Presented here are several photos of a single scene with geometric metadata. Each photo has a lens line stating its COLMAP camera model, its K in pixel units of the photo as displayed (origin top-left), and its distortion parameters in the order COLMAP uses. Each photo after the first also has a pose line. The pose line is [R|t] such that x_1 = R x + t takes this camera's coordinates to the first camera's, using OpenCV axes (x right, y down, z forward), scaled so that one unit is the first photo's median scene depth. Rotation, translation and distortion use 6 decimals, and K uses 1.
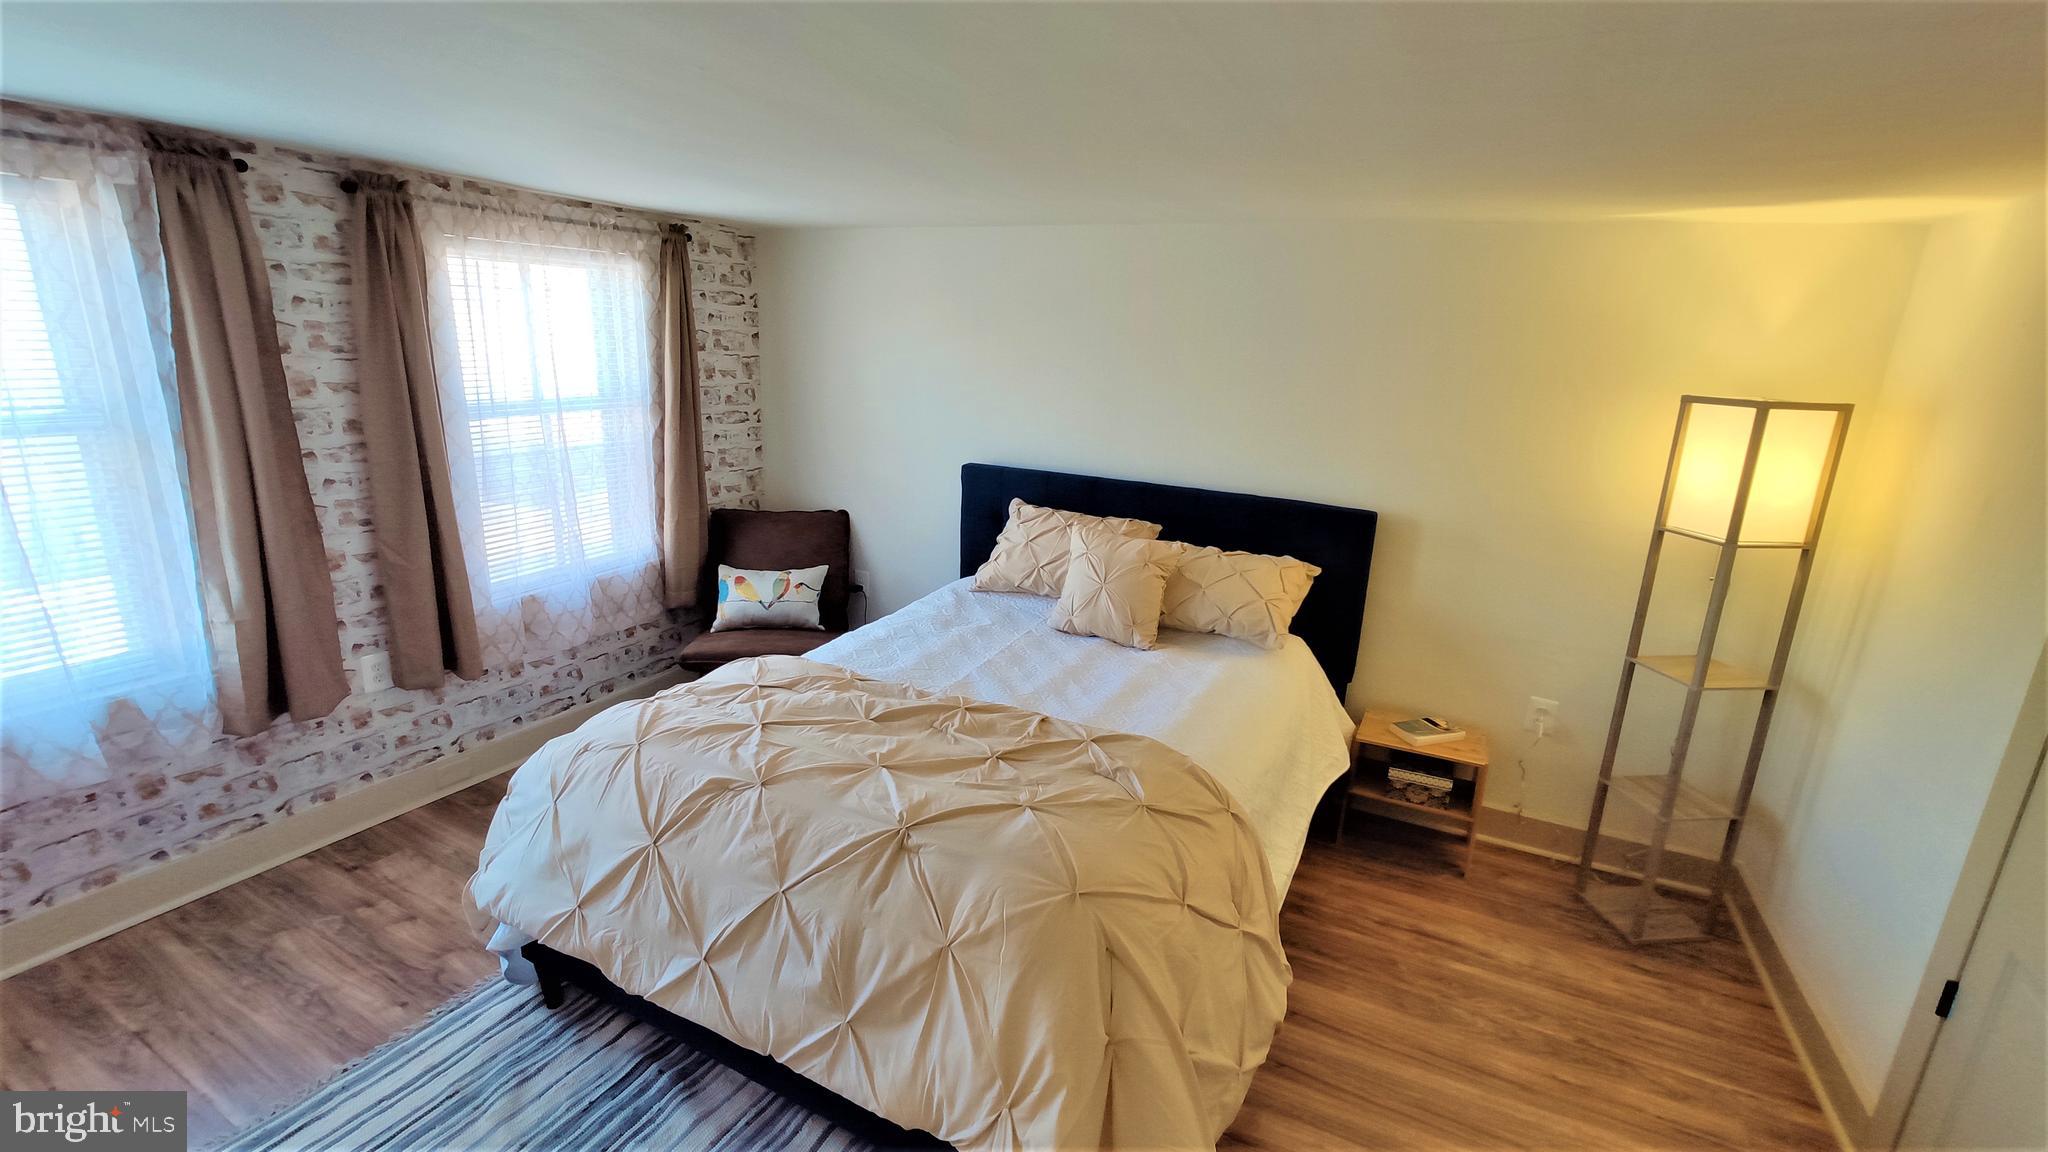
lens RADIAL K [[899.6, 0, 1024.0], [0, 899.6, 576.0], [0, 0, 1]] dist [-0.034145, 0.014450]
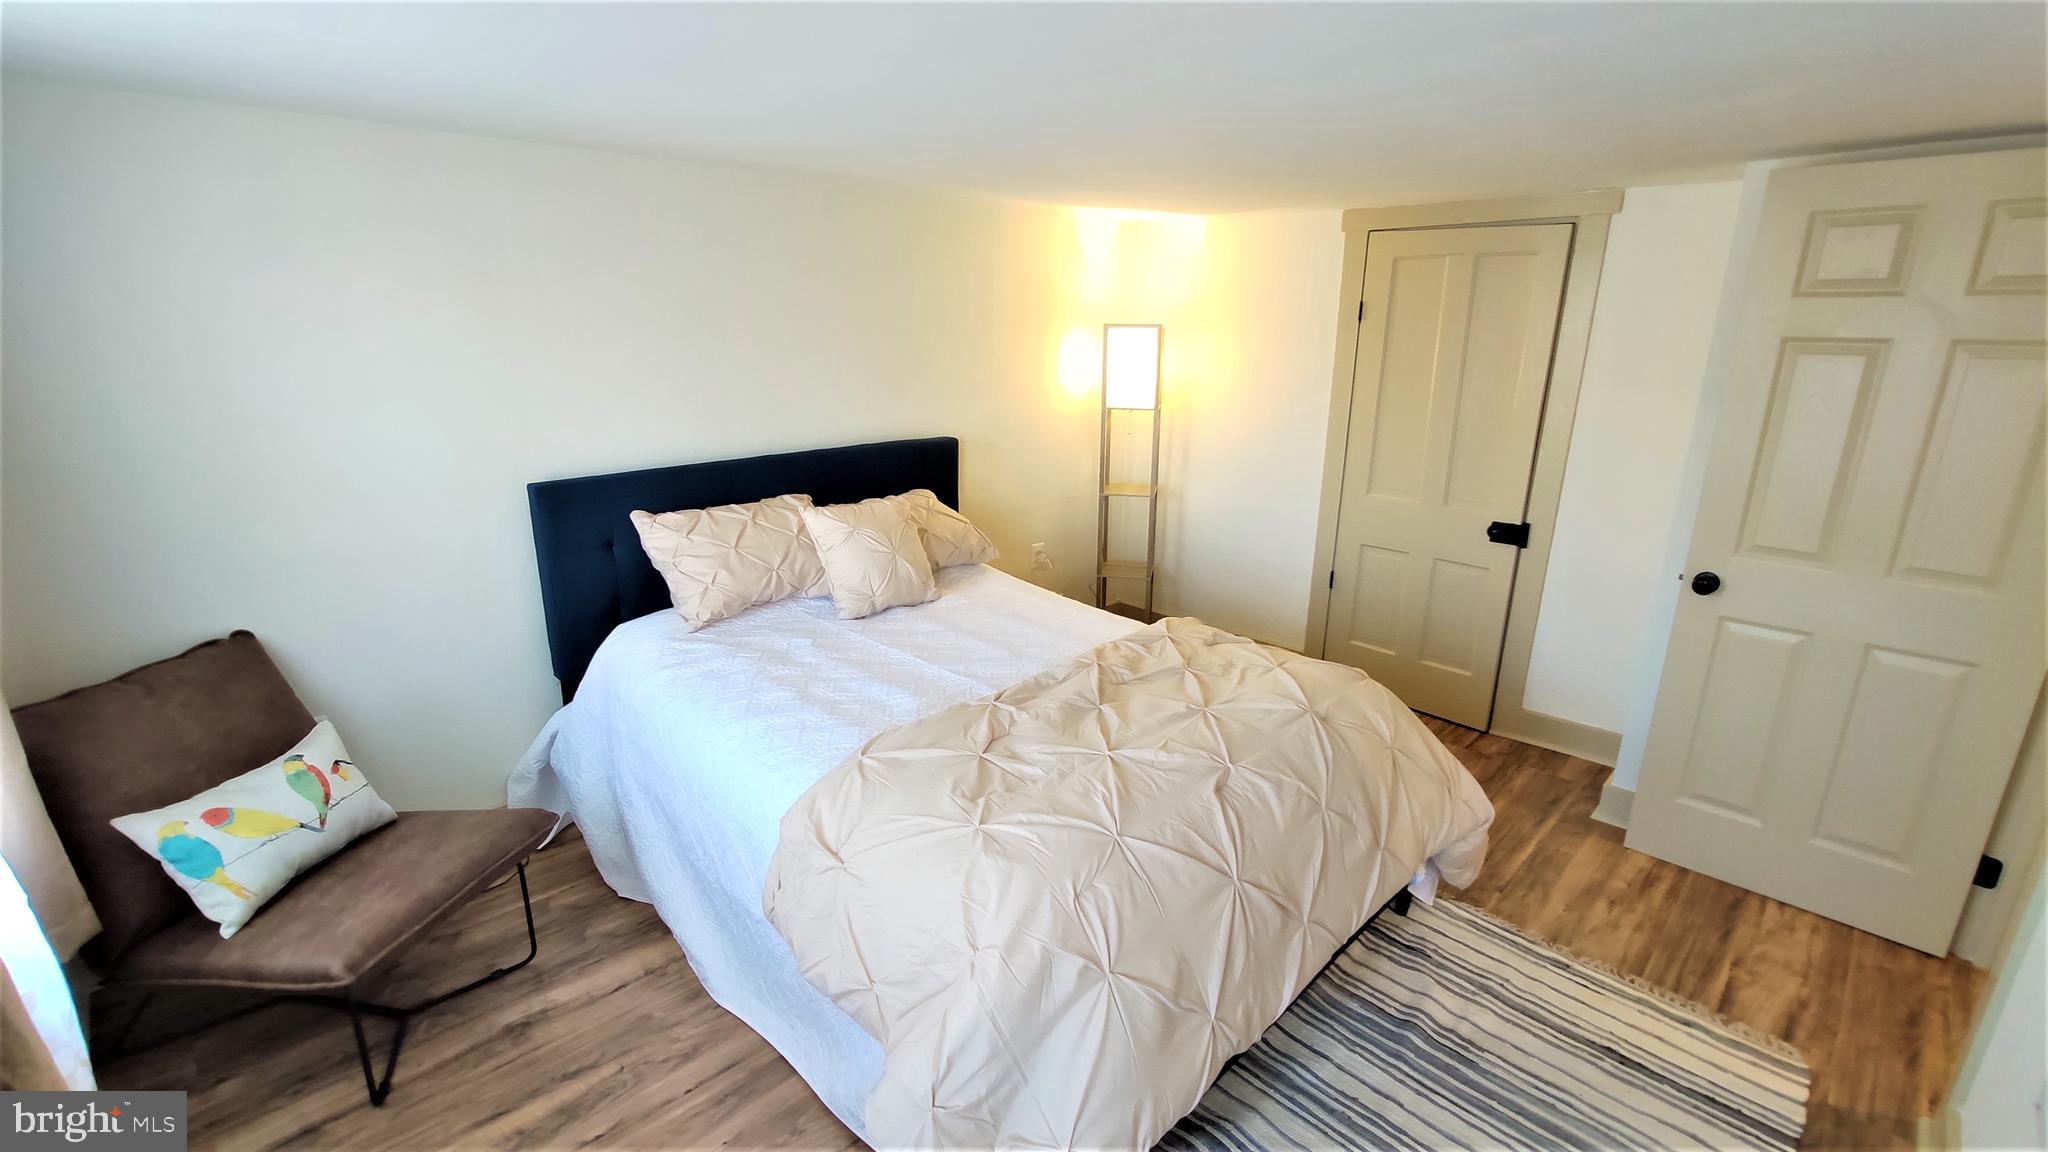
lens RADIAL K [[899.6, 0, 1024.0], [0, 899.6, 576.0], [0, 0, 1]] dist [-0.034145, 0.014450]
pose [[0.298309, -0.305485, 0.904262, -0.742147], [0.246240, 0.939959, 0.236311, -0.159198], [-0.922159, 0.152172, 0.355621, 0.509259]]
